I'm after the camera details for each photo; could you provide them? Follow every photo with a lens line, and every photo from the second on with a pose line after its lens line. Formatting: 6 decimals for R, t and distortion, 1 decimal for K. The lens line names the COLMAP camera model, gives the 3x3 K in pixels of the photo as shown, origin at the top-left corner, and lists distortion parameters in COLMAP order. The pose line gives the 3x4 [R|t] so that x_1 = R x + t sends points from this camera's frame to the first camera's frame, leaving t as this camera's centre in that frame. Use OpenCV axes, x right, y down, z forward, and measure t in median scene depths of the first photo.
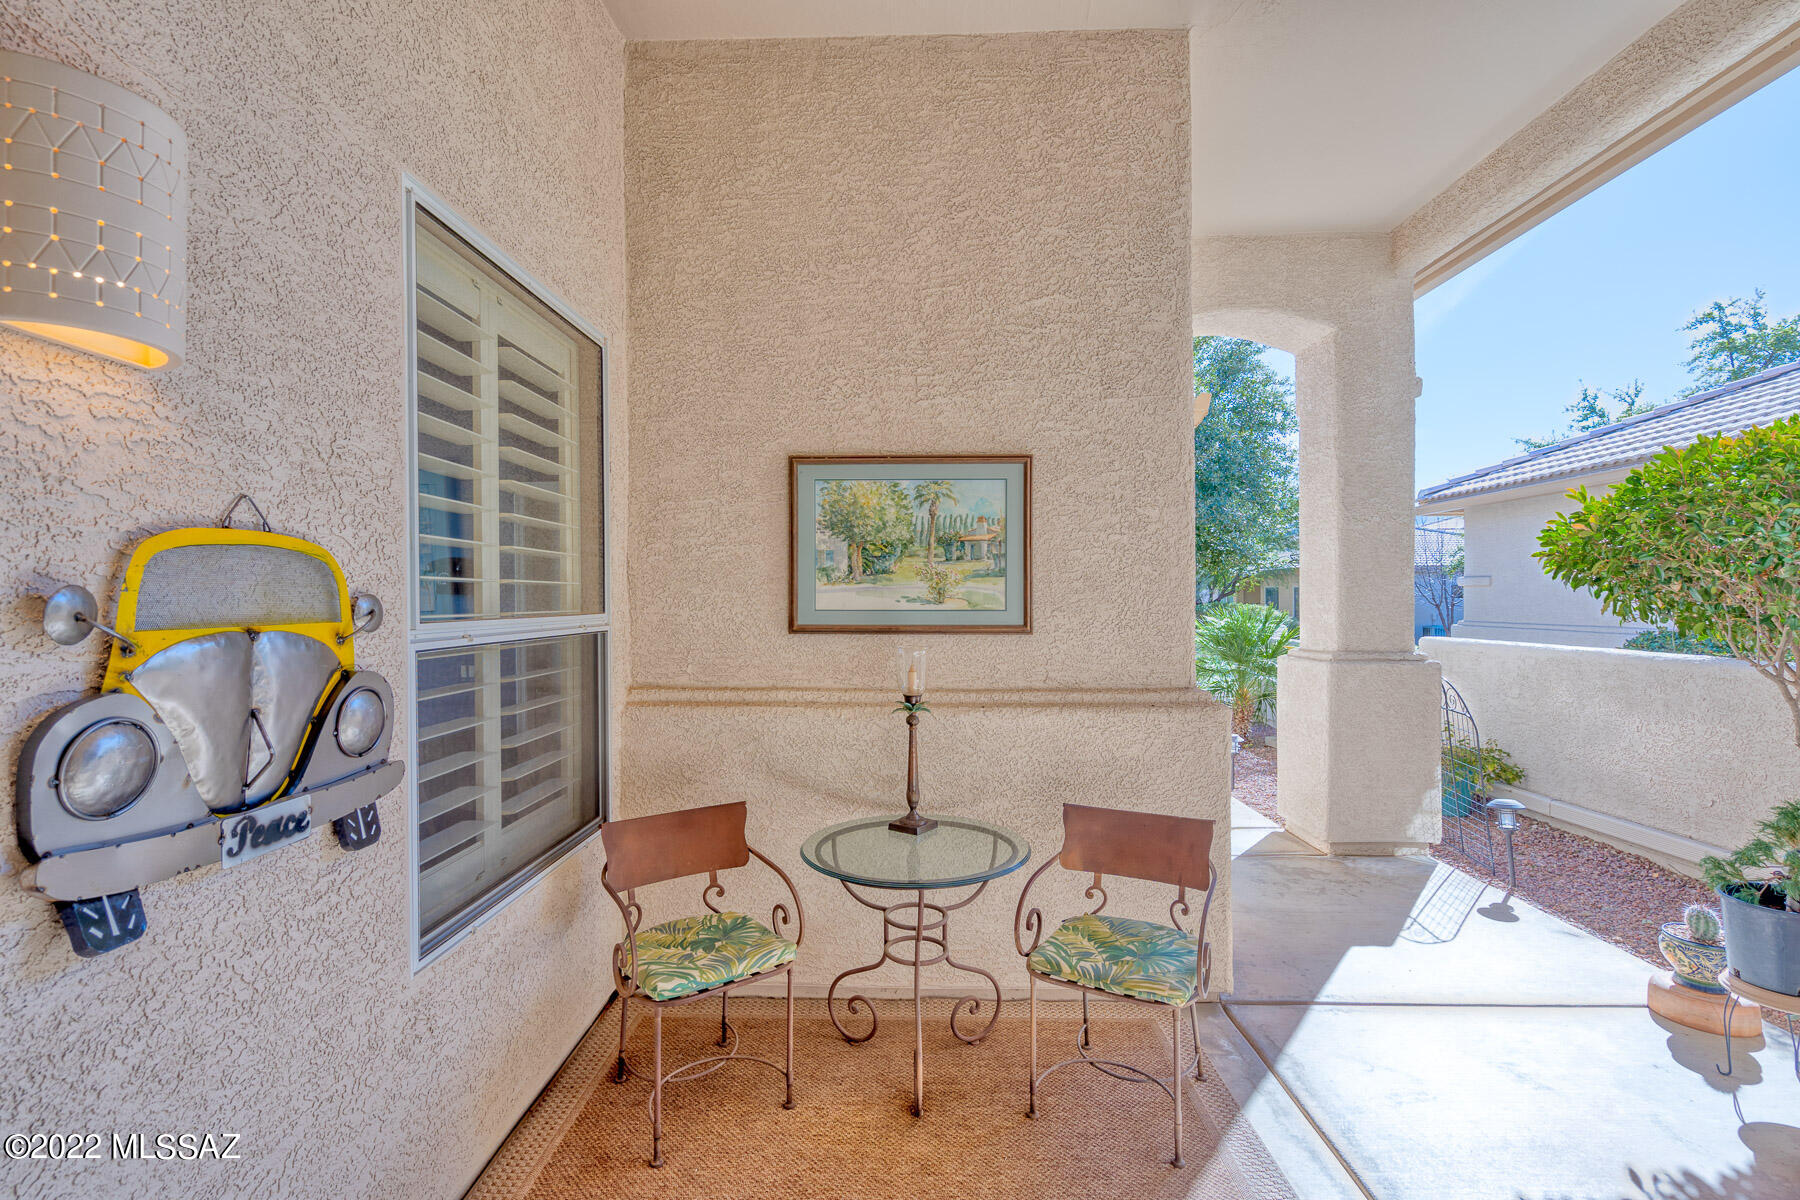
lens RADIAL K [[814.8, 0, 890.5], [0, 814.8, 605.5], [0, 0, 1]] dist [-0.002634, 0.000552]
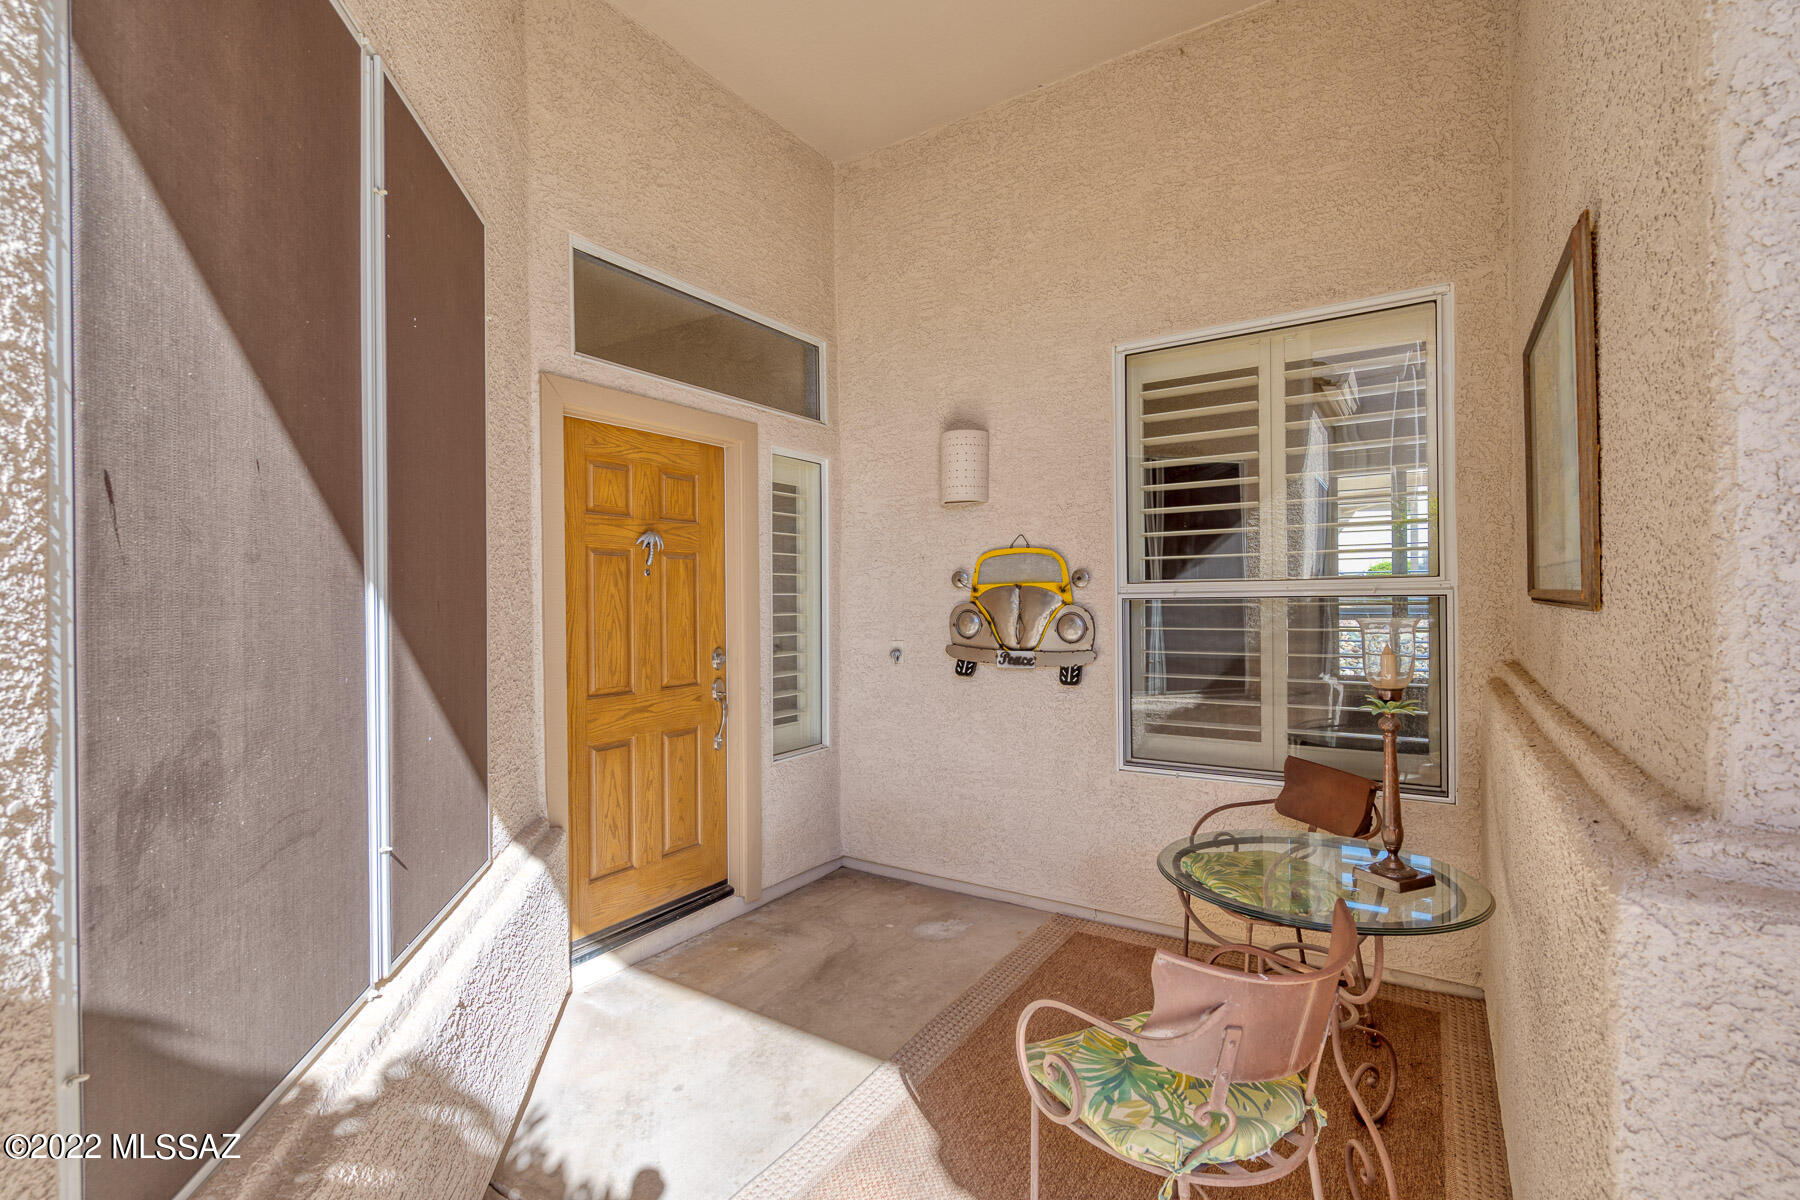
lens RADIAL K [[814.8, 0, 890.5], [0, 814.8, 605.5], [0, 0, 1]] dist [-0.002634, 0.000552]
pose [[-0.518257, 0.009843, -0.855168, 1.576051], [0.004192, 0.999951, 0.008970, 0.065258], [0.855214, 0.001064, -0.518273, 1.845836]]
